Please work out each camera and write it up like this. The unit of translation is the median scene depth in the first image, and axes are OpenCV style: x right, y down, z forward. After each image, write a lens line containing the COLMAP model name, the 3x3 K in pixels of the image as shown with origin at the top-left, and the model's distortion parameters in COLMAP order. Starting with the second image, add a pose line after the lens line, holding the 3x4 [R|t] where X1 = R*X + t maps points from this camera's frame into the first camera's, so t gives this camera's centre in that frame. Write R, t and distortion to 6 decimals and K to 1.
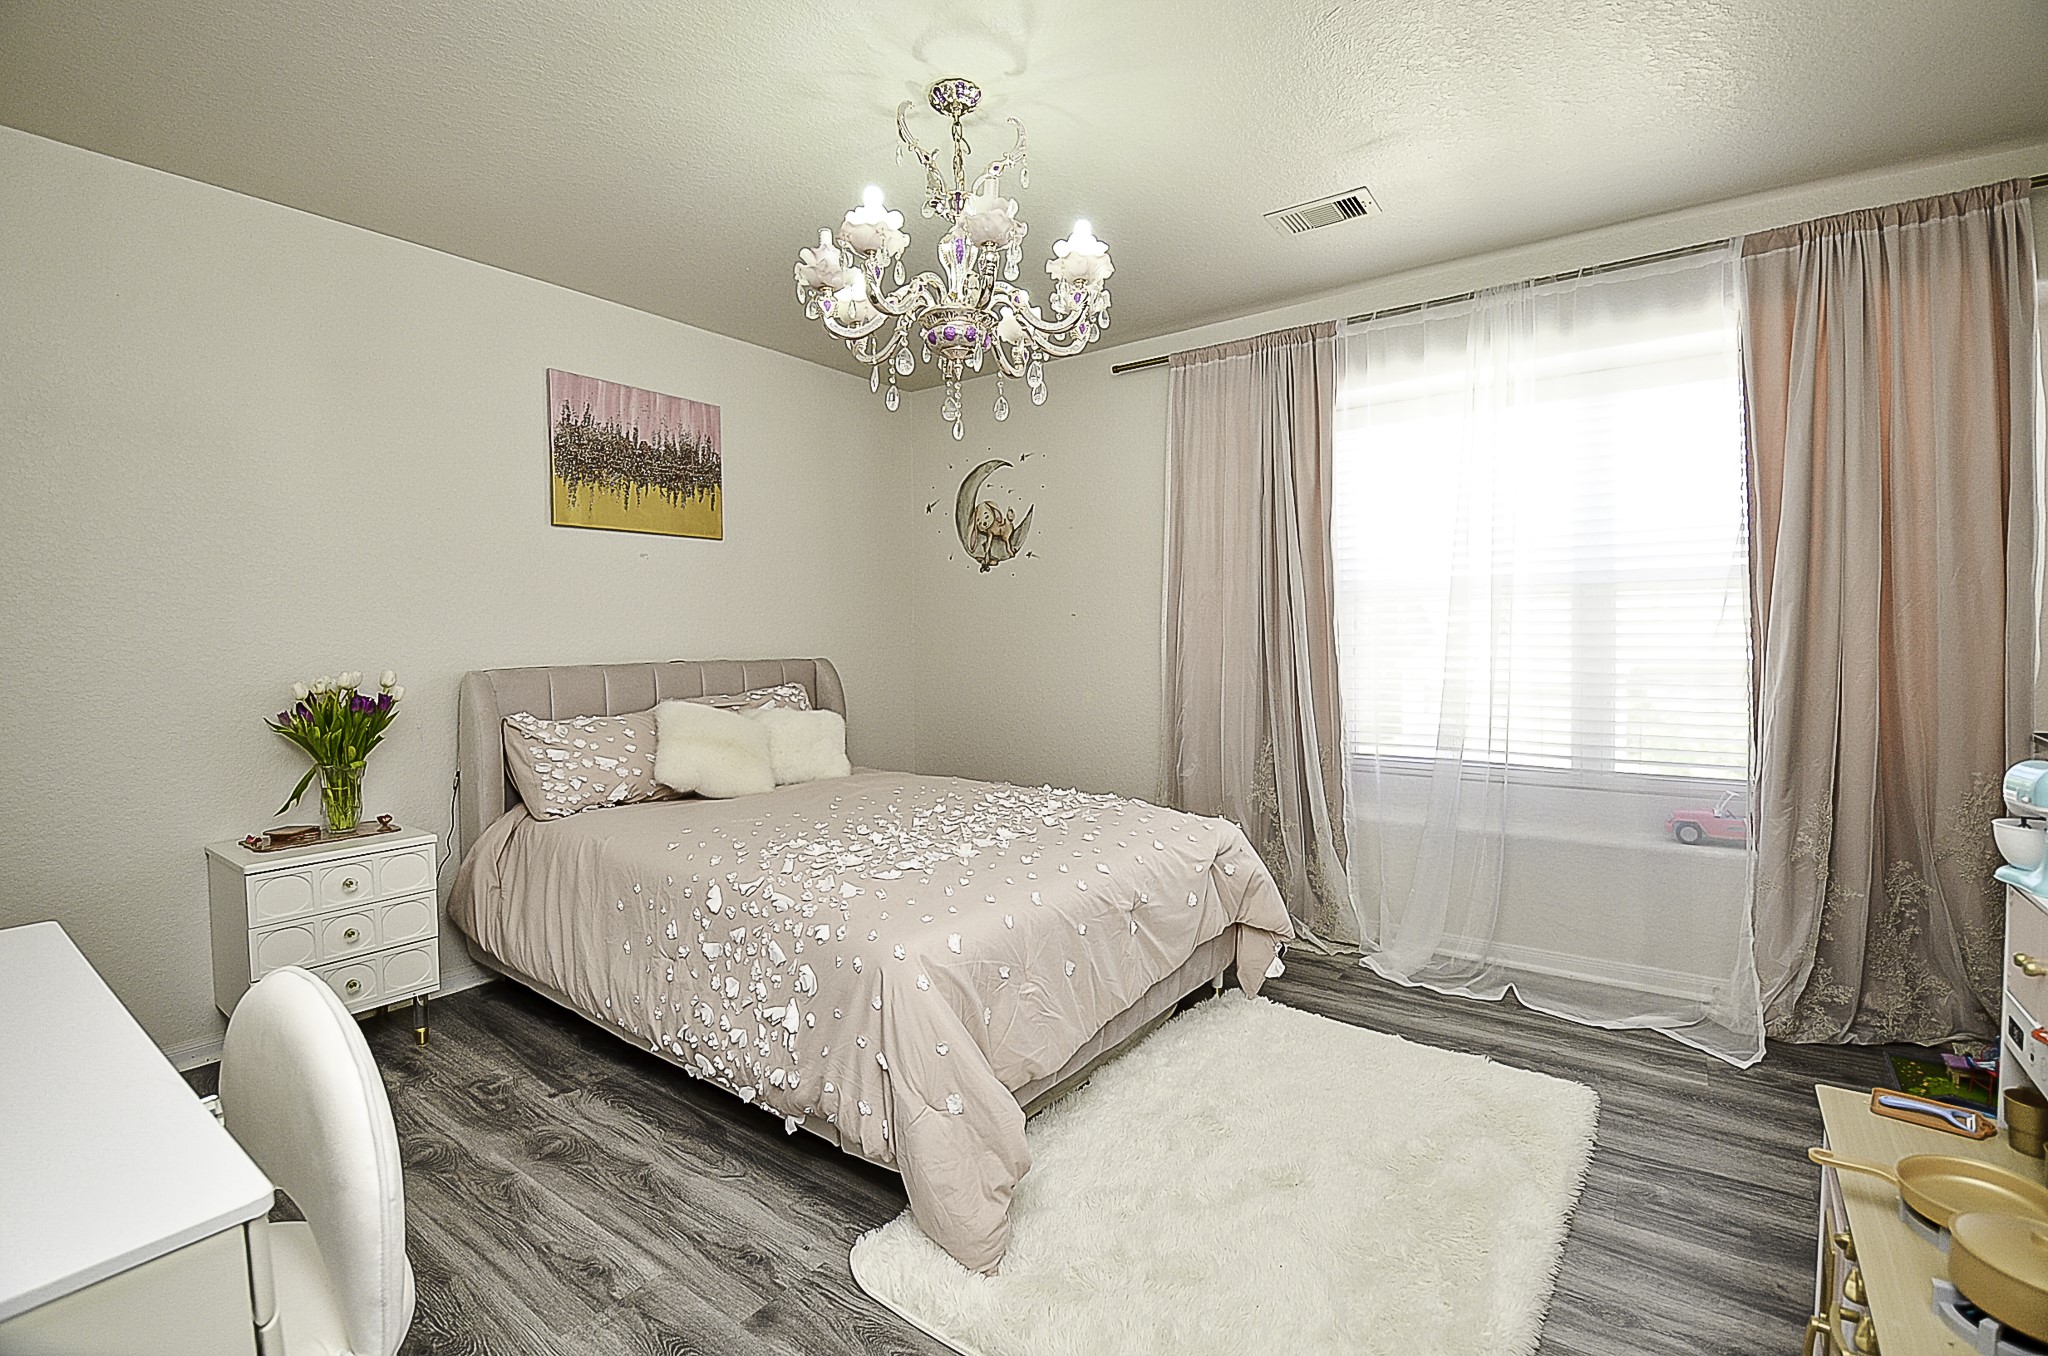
lens RADIAL K [[906.3, 0, 1028.4], [0, 906.3, 665.3], [0, 0, 1]] dist [-0.016746, -0.006632]
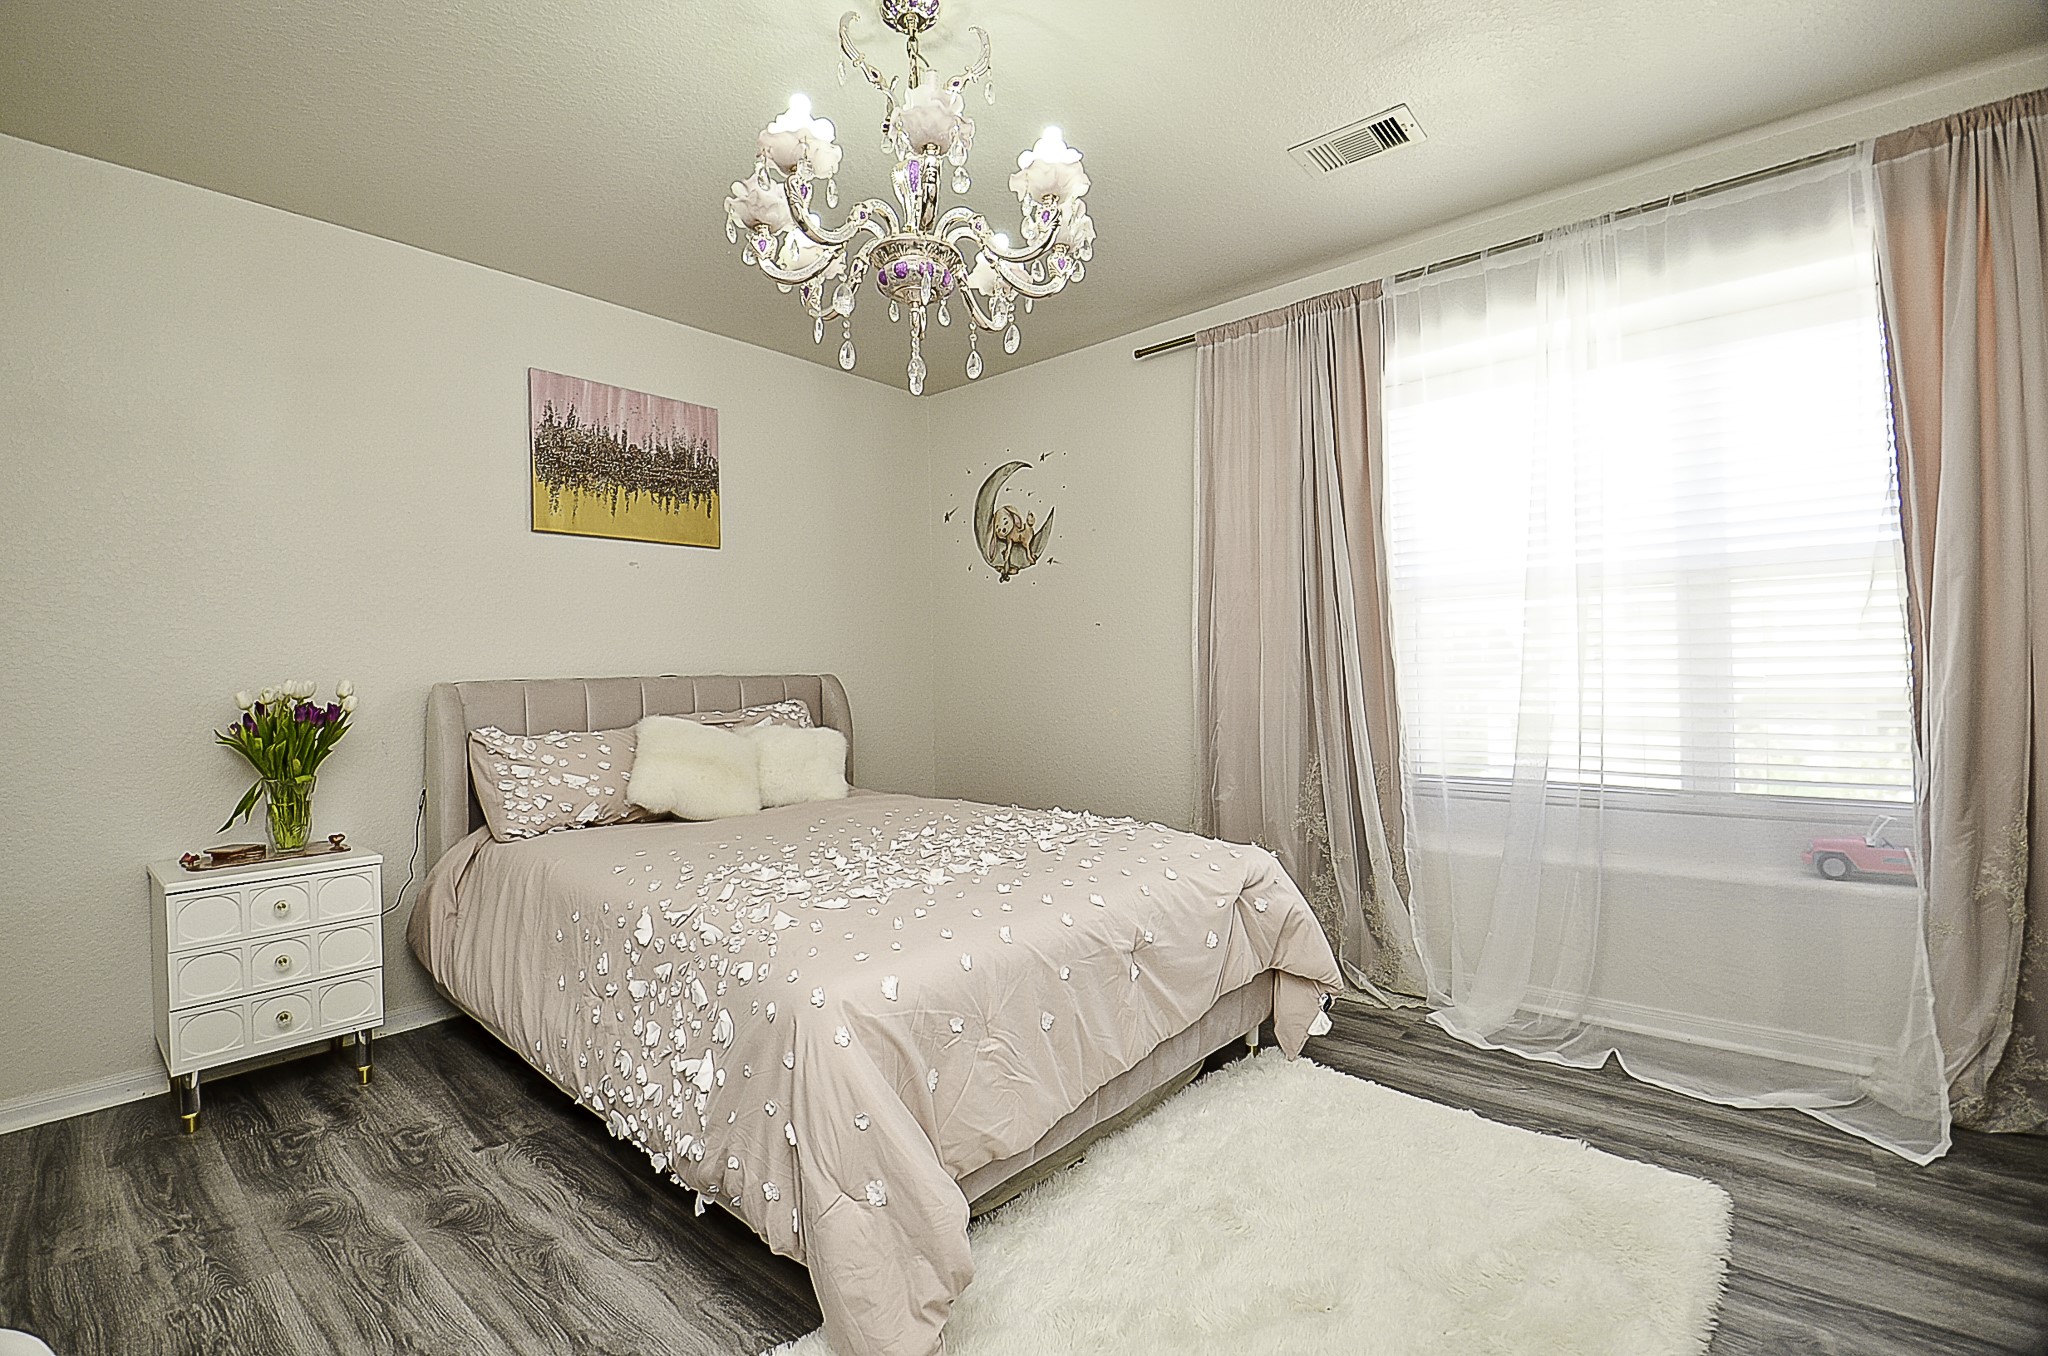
lens RADIAL K [[906.3, 0, 1012.1], [0, 906.3, 670.5], [0, 0, 1]] dist [-0.016746, -0.006632]
pose [[0.995697, -0.010768, -0.092039, 0.071556], [0.007459, 0.999316, -0.036215, 0.035330], [0.092366, 0.035373, 0.995097, 0.128598]]
